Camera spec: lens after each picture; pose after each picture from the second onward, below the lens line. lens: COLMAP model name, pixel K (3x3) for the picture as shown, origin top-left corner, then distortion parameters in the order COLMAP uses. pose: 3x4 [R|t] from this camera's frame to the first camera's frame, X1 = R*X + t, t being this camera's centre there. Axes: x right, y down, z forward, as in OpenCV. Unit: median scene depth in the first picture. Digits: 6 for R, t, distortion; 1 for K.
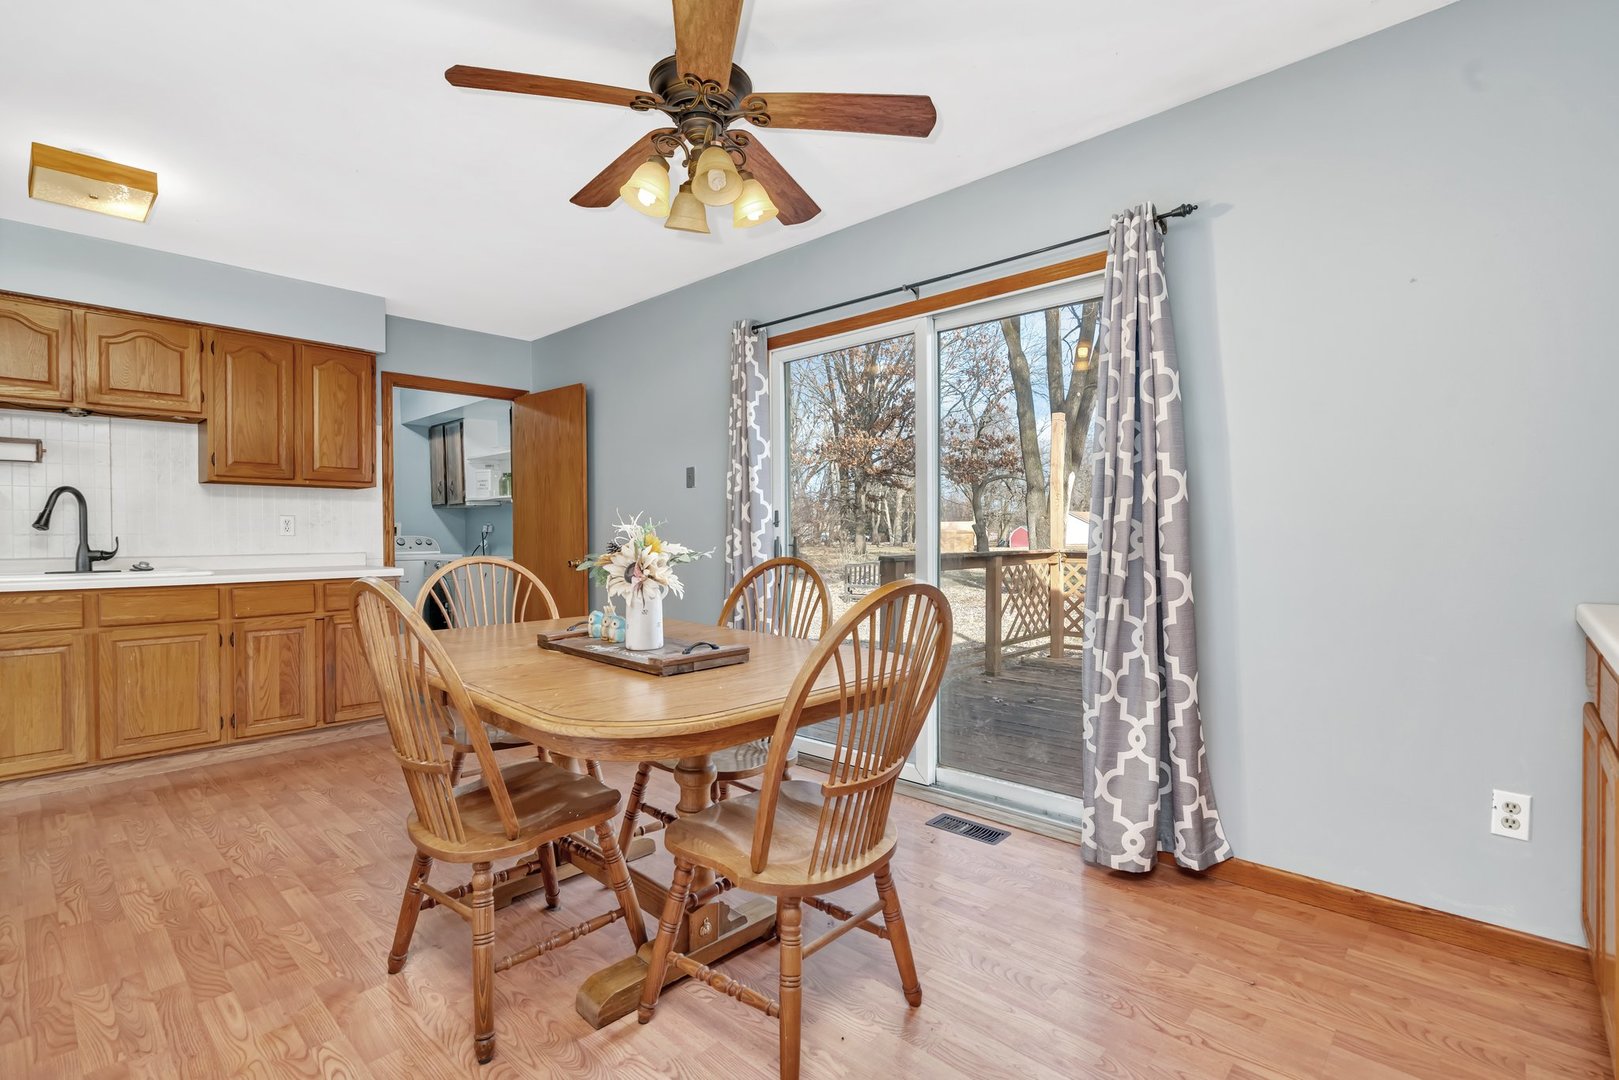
lens RADIAL K [[751.5, 0, 812.3], [0, 751.5, 543.4], [0, 0, 1]] dist [-0.002635, 0.001696]
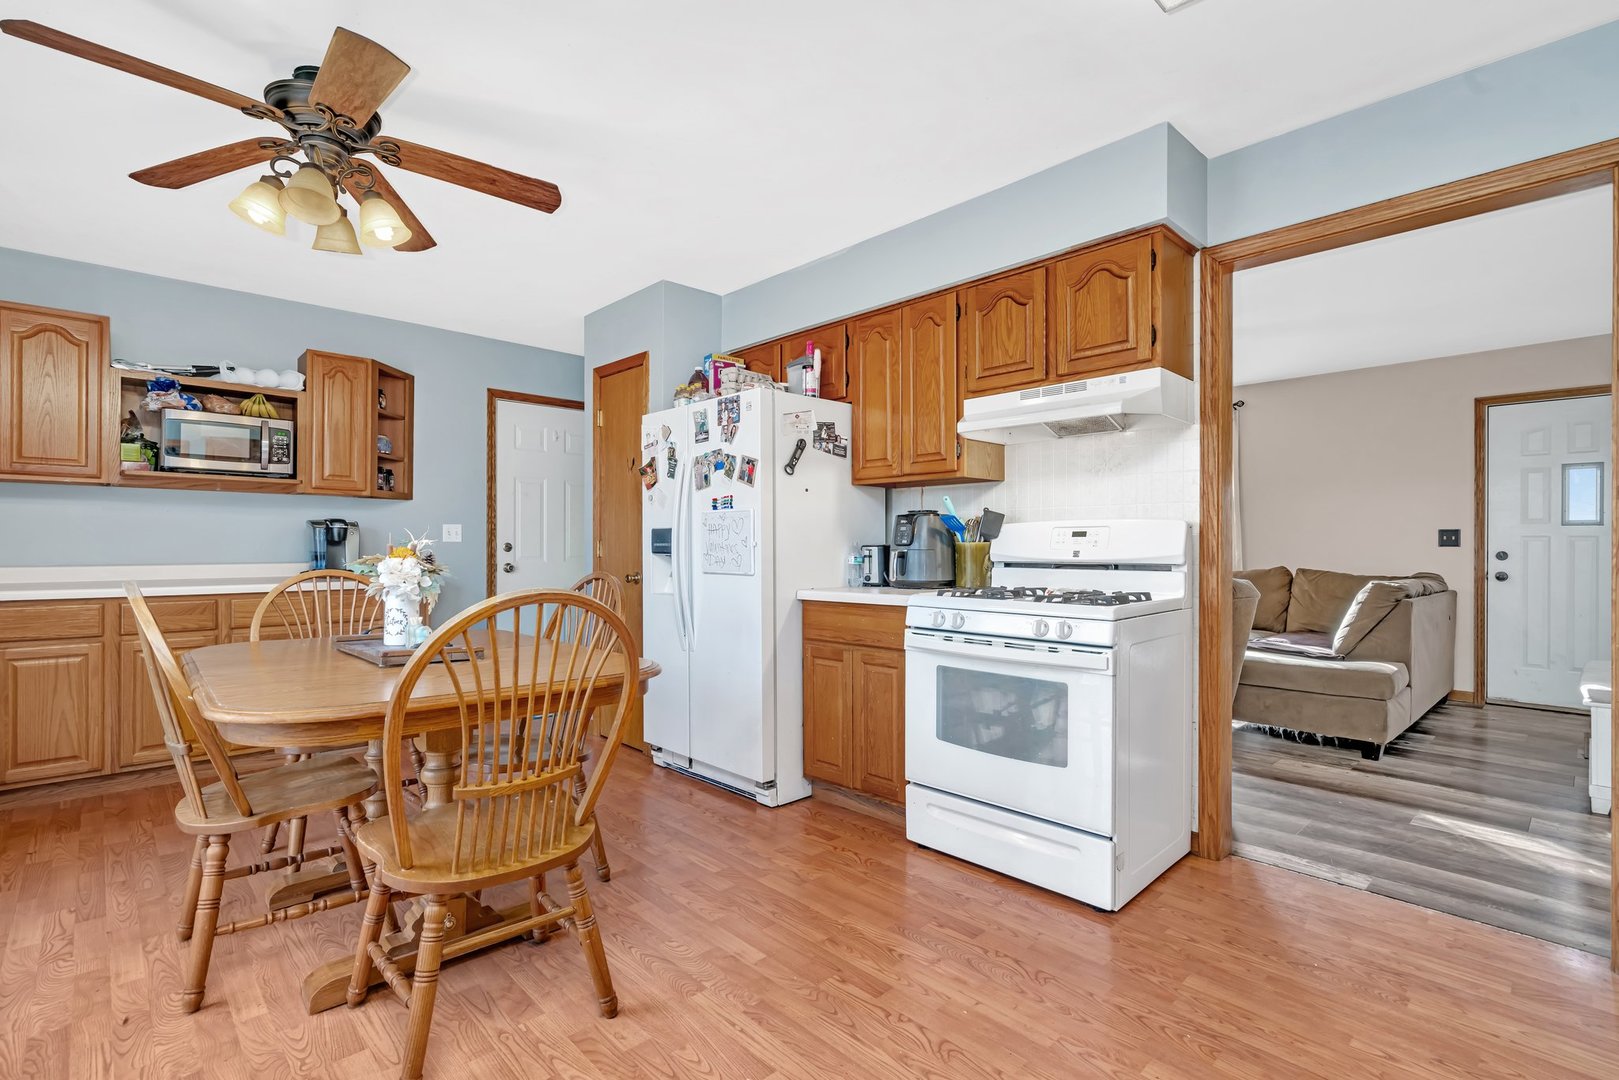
lens RADIAL K [[751.5, 0, 814.6], [0, 751.5, 546.8], [0, 0, 1]] dist [-0.002635, 0.001696]
pose [[-0.998049, 0.003013, 0.062368, -0.504344], [0.004035, 0.999859, 0.016282, -0.016495], [-0.062310, 0.016502, -0.997920, 1.145204]]
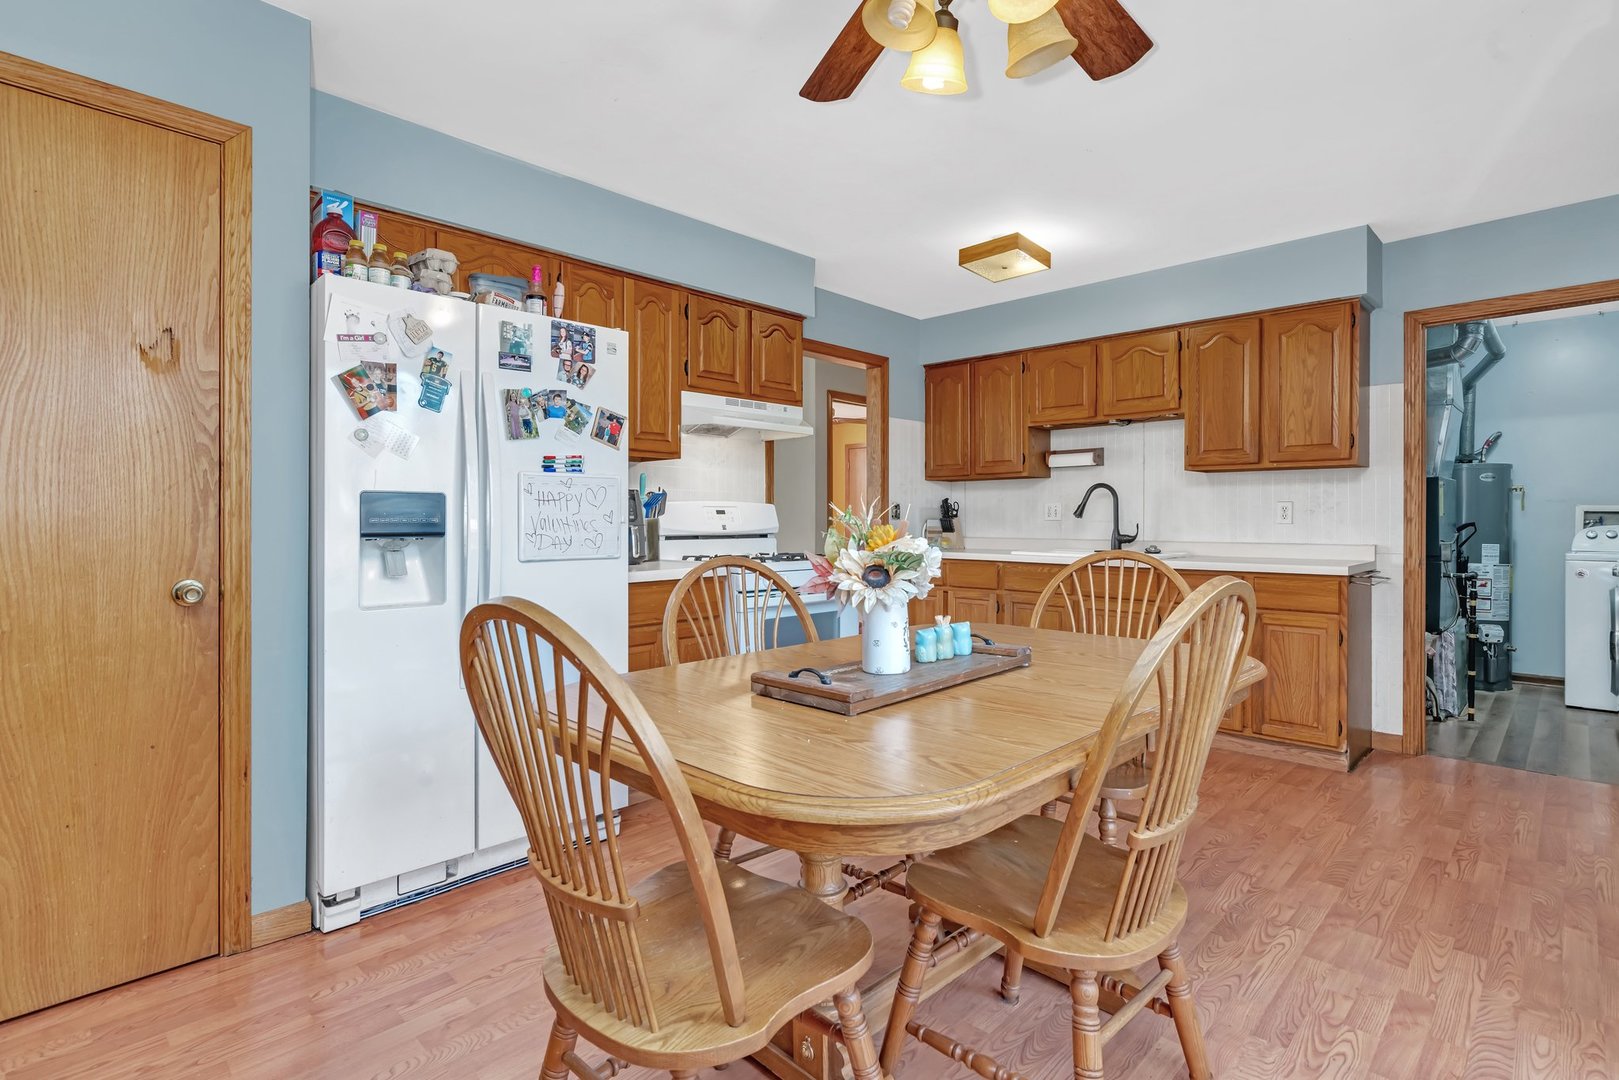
lens RADIAL K [[788.8, 0, 808.5], [0, 788.8, 520.9], [0, 0, 1]] dist [-0.001891, -0.000048]
pose [[-0.034858, 0.003843, -0.999385, 0.326354], [-0.014212, 0.999890, 0.004341, -0.010703], [0.999291, 0.014354, -0.034800, 0.514090]]
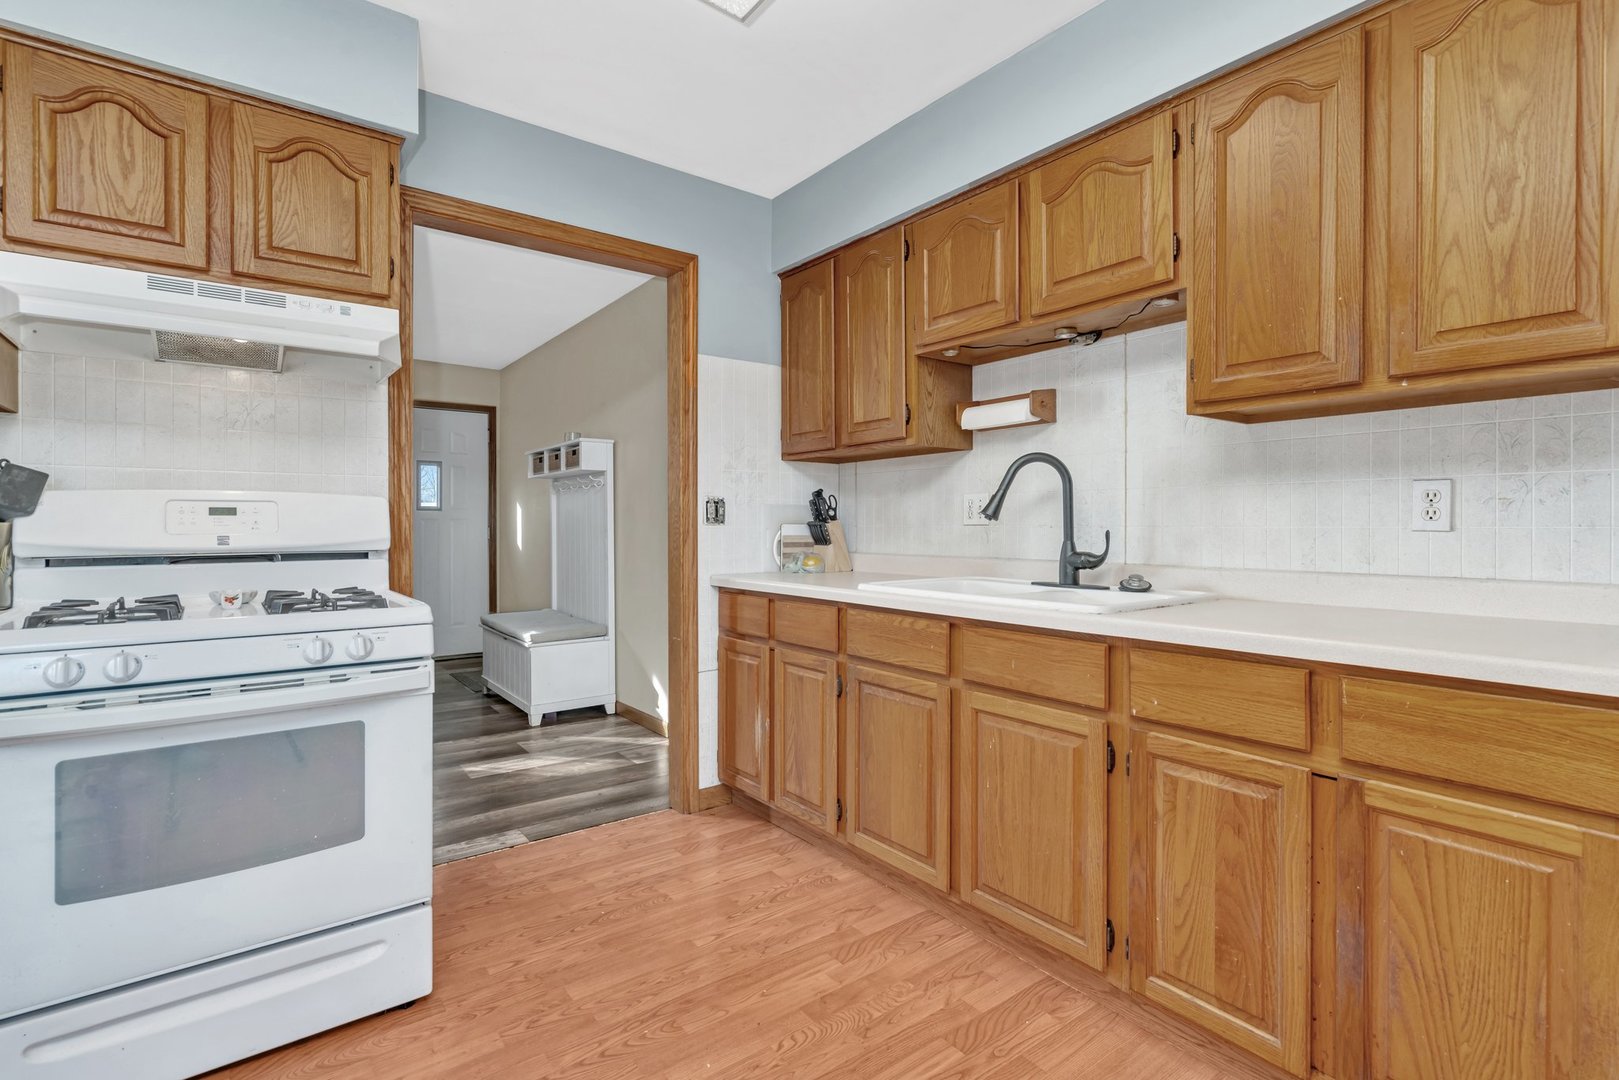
lens RADIAL K [[751.5, 0, 806.8], [0, 751.5, 527.0], [0, 0, 1]] dist [-0.002635, 0.001696]
pose [[-0.182993, 0.005142, -0.983101, -0.287411], [-0.010745, 0.999916, 0.007230, -0.013128], [0.983055, 0.011887, -0.182922, 0.855288]]
